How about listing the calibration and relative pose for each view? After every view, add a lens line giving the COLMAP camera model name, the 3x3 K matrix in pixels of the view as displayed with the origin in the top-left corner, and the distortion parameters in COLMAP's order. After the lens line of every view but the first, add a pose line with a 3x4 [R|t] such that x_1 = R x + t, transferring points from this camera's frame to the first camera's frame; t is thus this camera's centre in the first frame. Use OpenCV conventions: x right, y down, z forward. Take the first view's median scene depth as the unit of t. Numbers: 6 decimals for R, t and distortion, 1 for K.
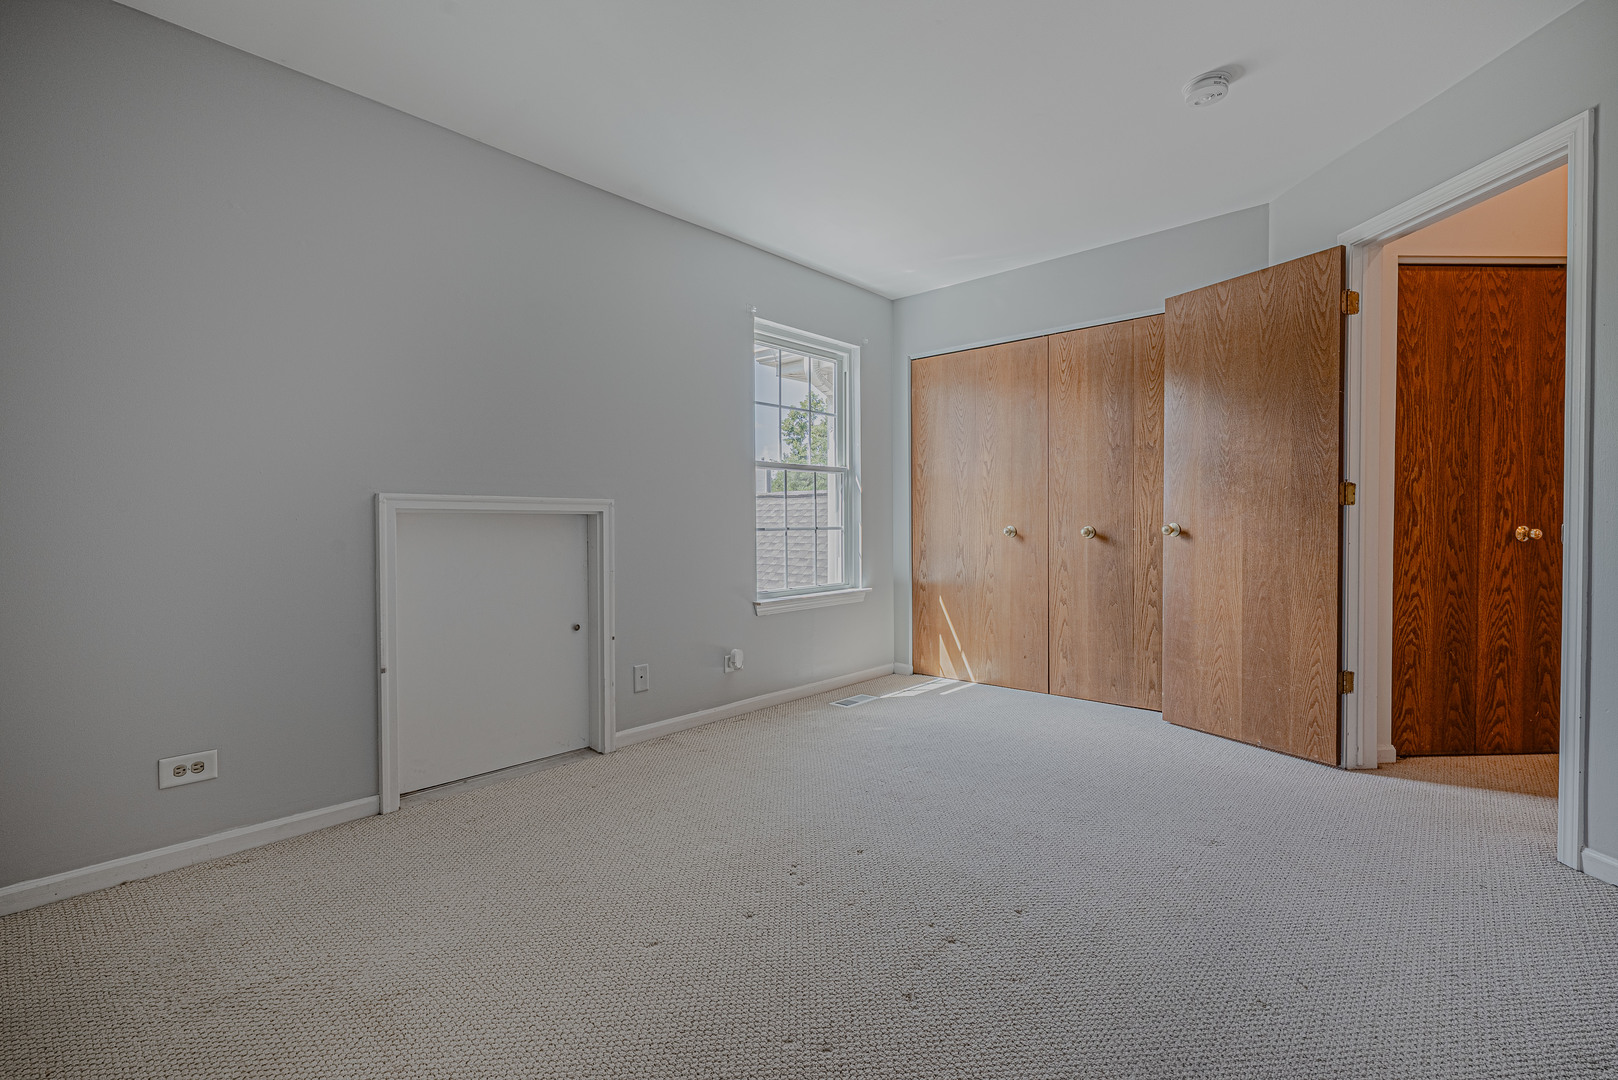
lens RADIAL K [[732.4, 0, 809.0], [0, 732.4, 534.1], [0, 0, 1]] dist [-0.001198, -0.000665]
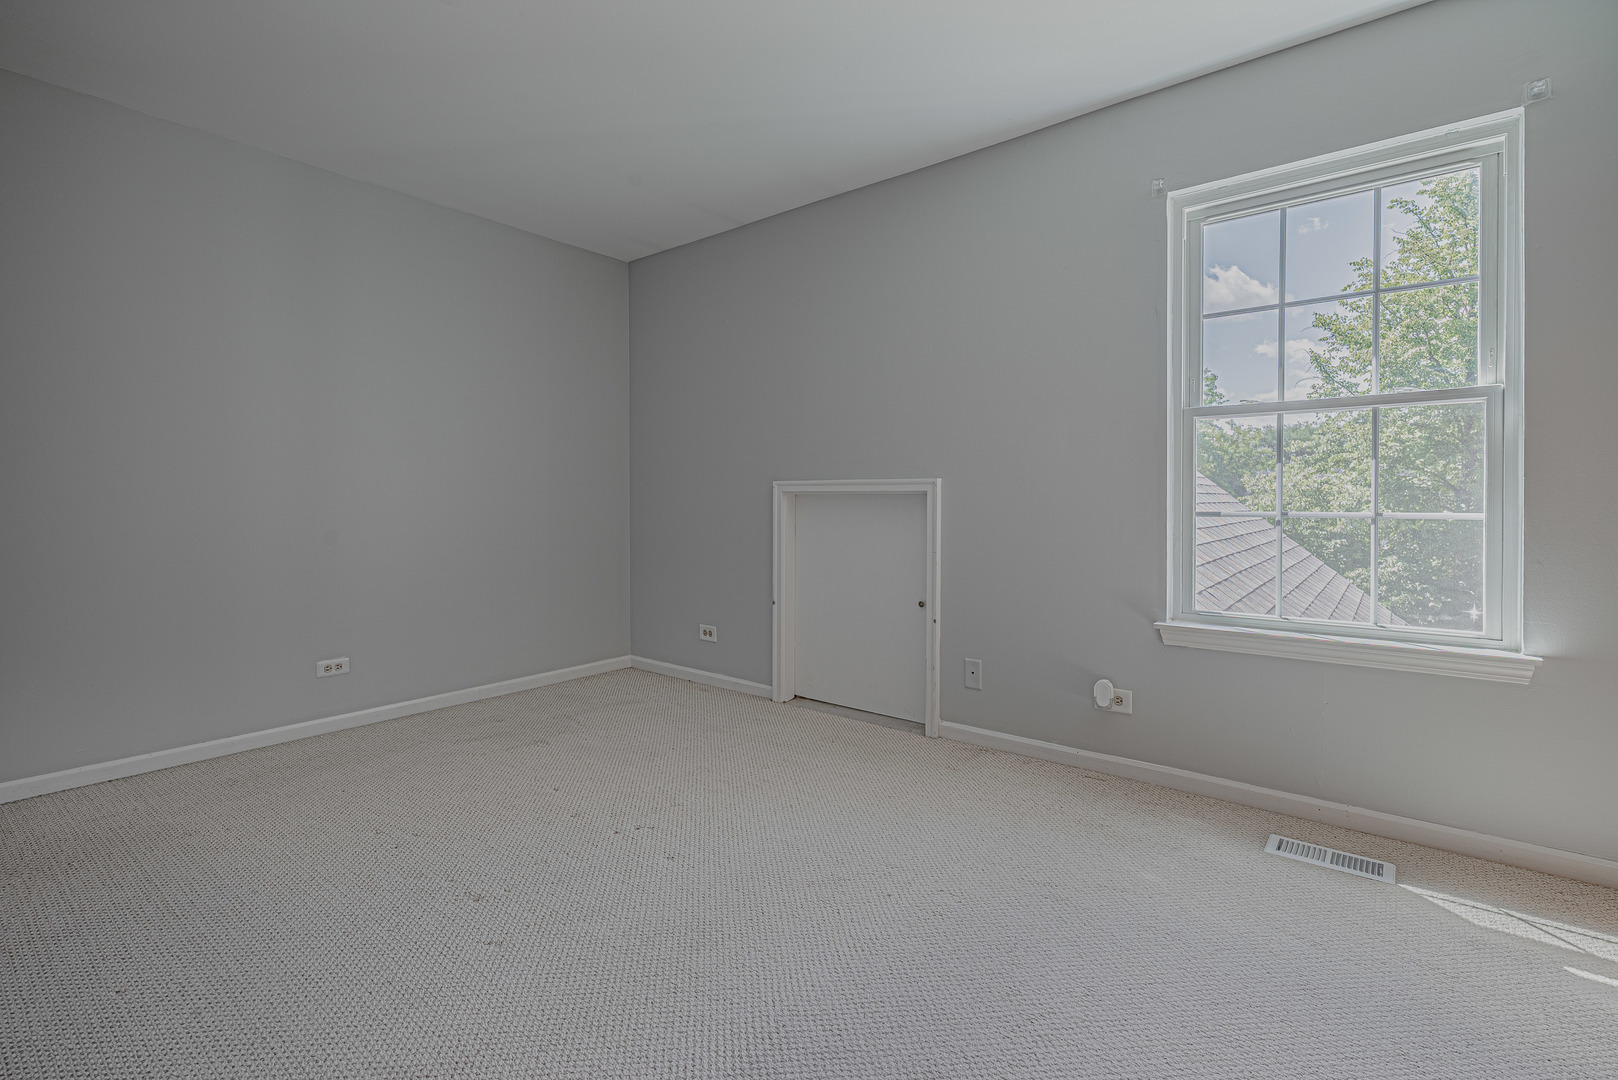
lens RADIAL K [[732.4, 0, 787.8], [0, 732.4, 504.3], [0, 0, 1]] dist [-0.001198, -0.000665]
pose [[0.043922, 0.012724, -0.998954, 0.735348], [-0.015441, 0.999808, 0.012056, -0.023071], [0.998916, 0.014895, 0.044110, 0.808064]]
